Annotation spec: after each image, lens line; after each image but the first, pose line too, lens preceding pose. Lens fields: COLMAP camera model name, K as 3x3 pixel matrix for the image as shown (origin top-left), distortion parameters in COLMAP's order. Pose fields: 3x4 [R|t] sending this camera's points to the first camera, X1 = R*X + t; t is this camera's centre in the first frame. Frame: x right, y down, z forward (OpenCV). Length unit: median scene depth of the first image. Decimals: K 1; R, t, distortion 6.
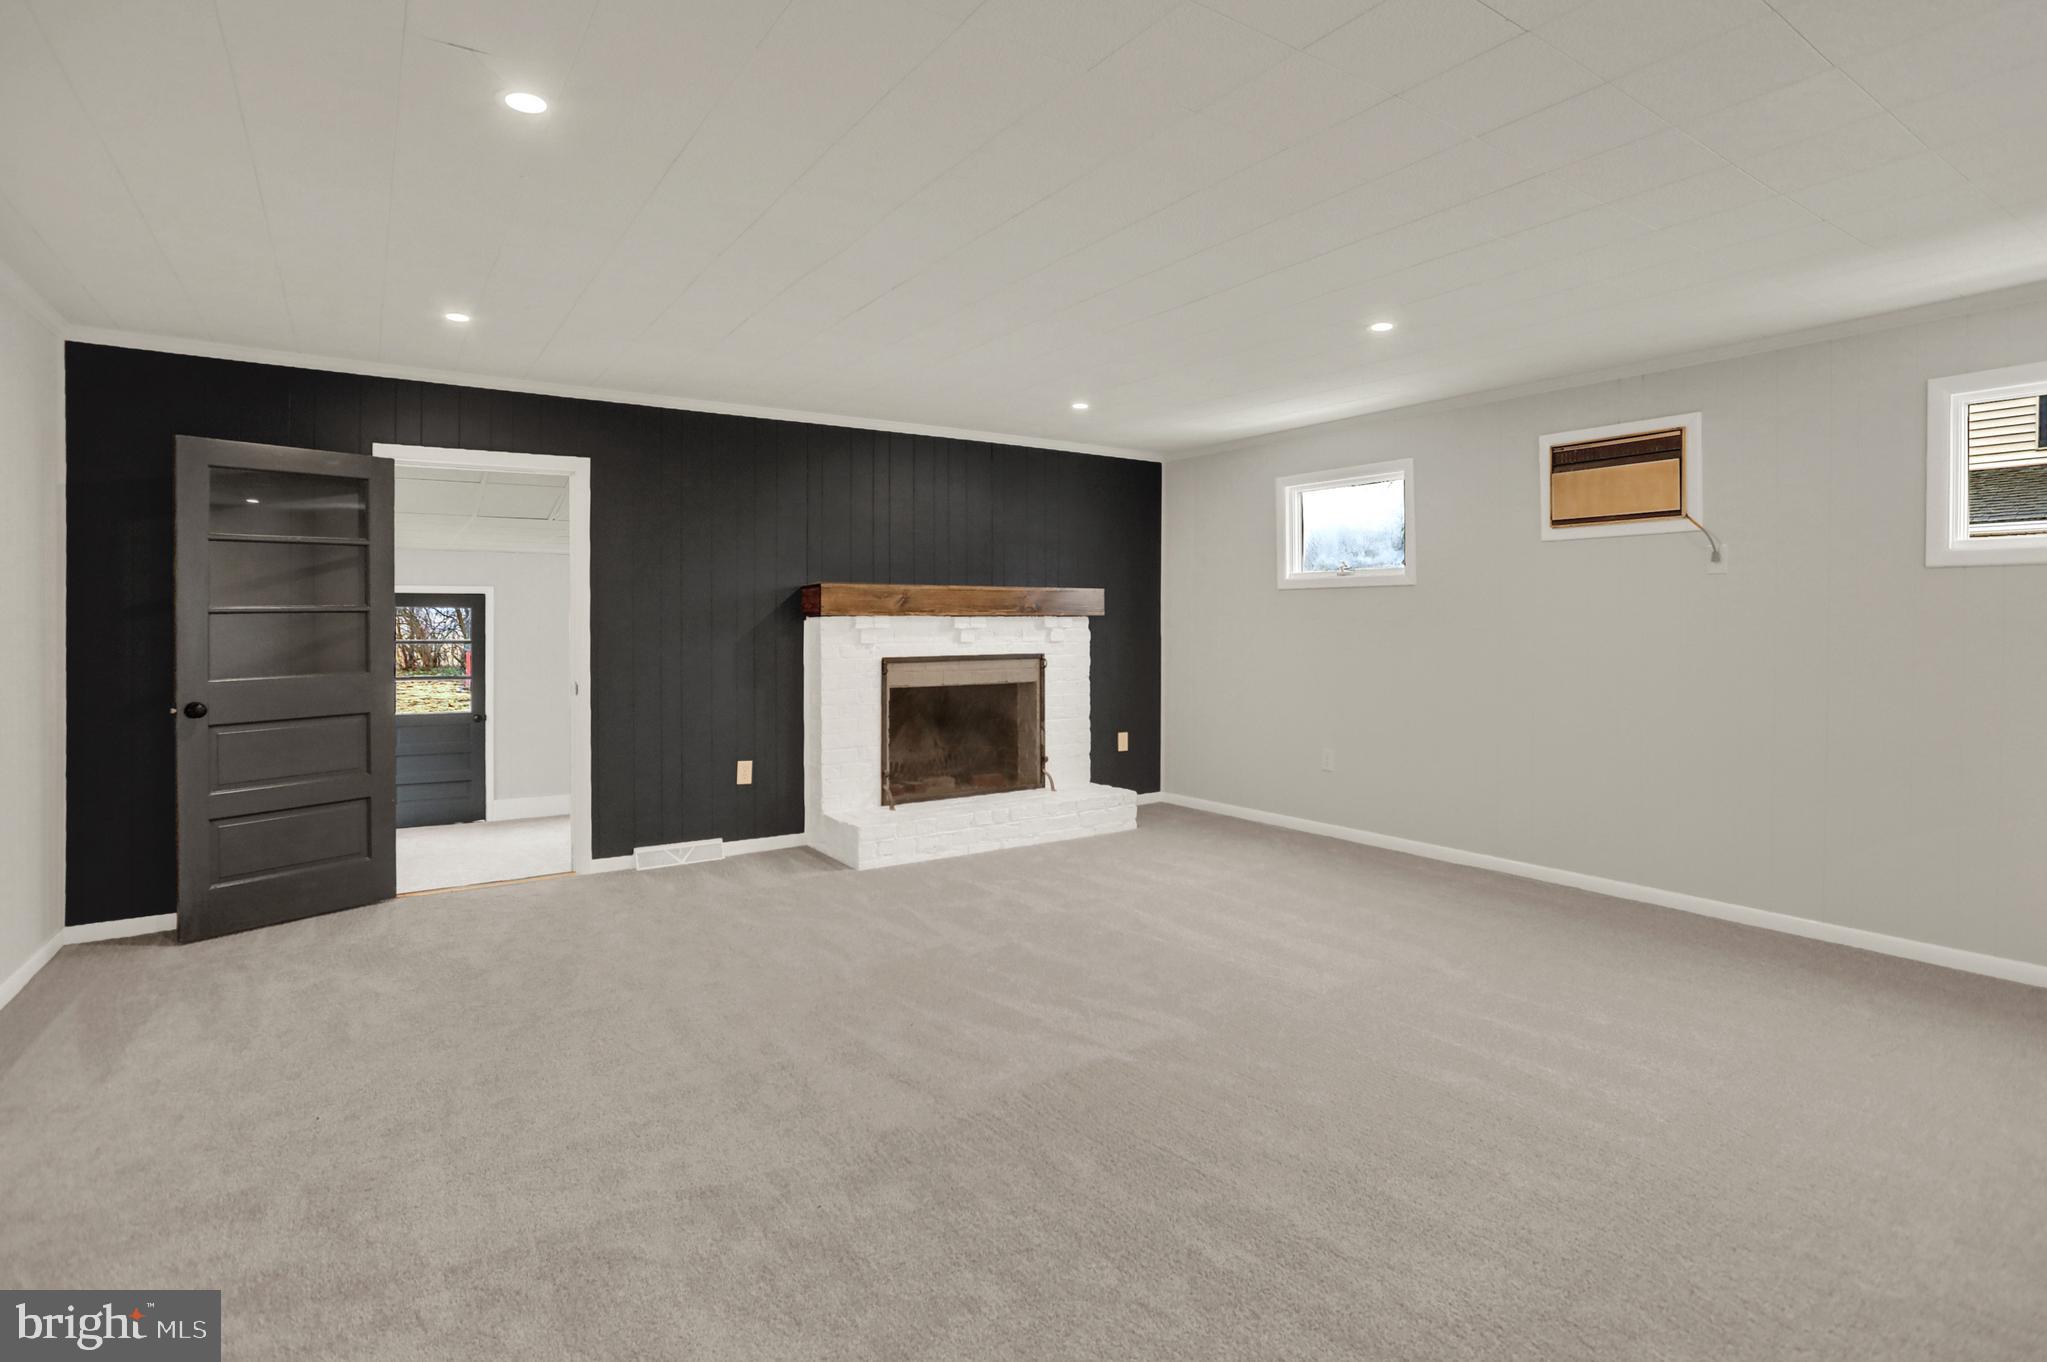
lens RADIAL K [[1021.0, 0, 992.8], [0, 1021.0, 632.2], [0, 0, 1]] dist [-0.000940, 0.000033]
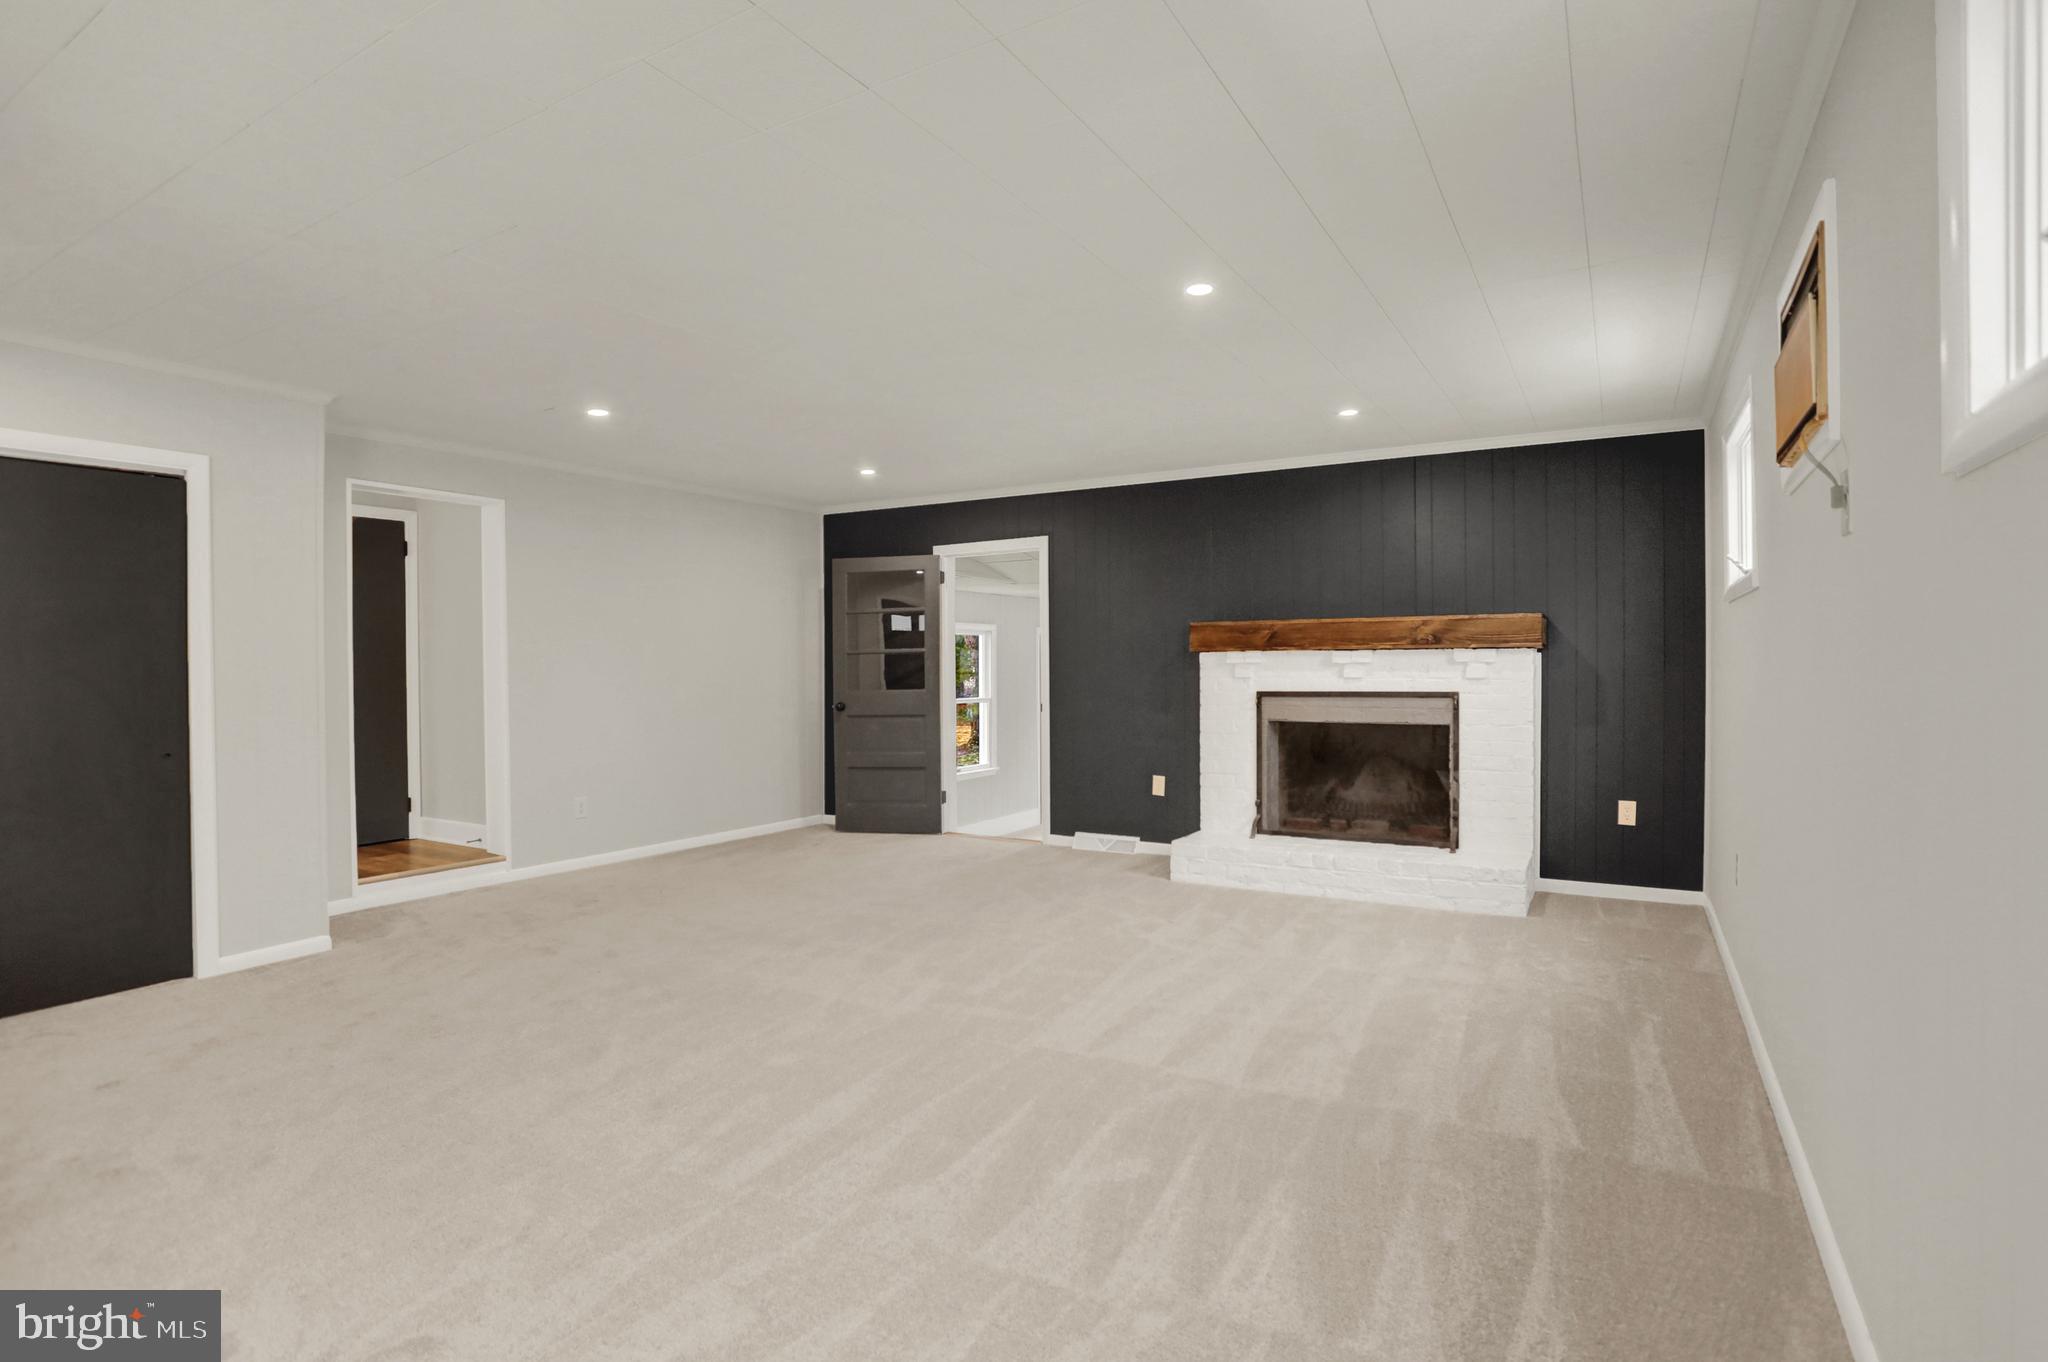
lens RADIAL K [[1035.5, 0, 1024.0], [0, 1035.5, 681.0], [0, 0, 1]] dist [-0.046423, 0.000538]
pose [[0.448060, 0.019413, -0.893793, 0.693259], [0.001253, 0.999750, 0.022343, -0.008645], [0.894003, -0.011131, 0.447923, 0.307714]]
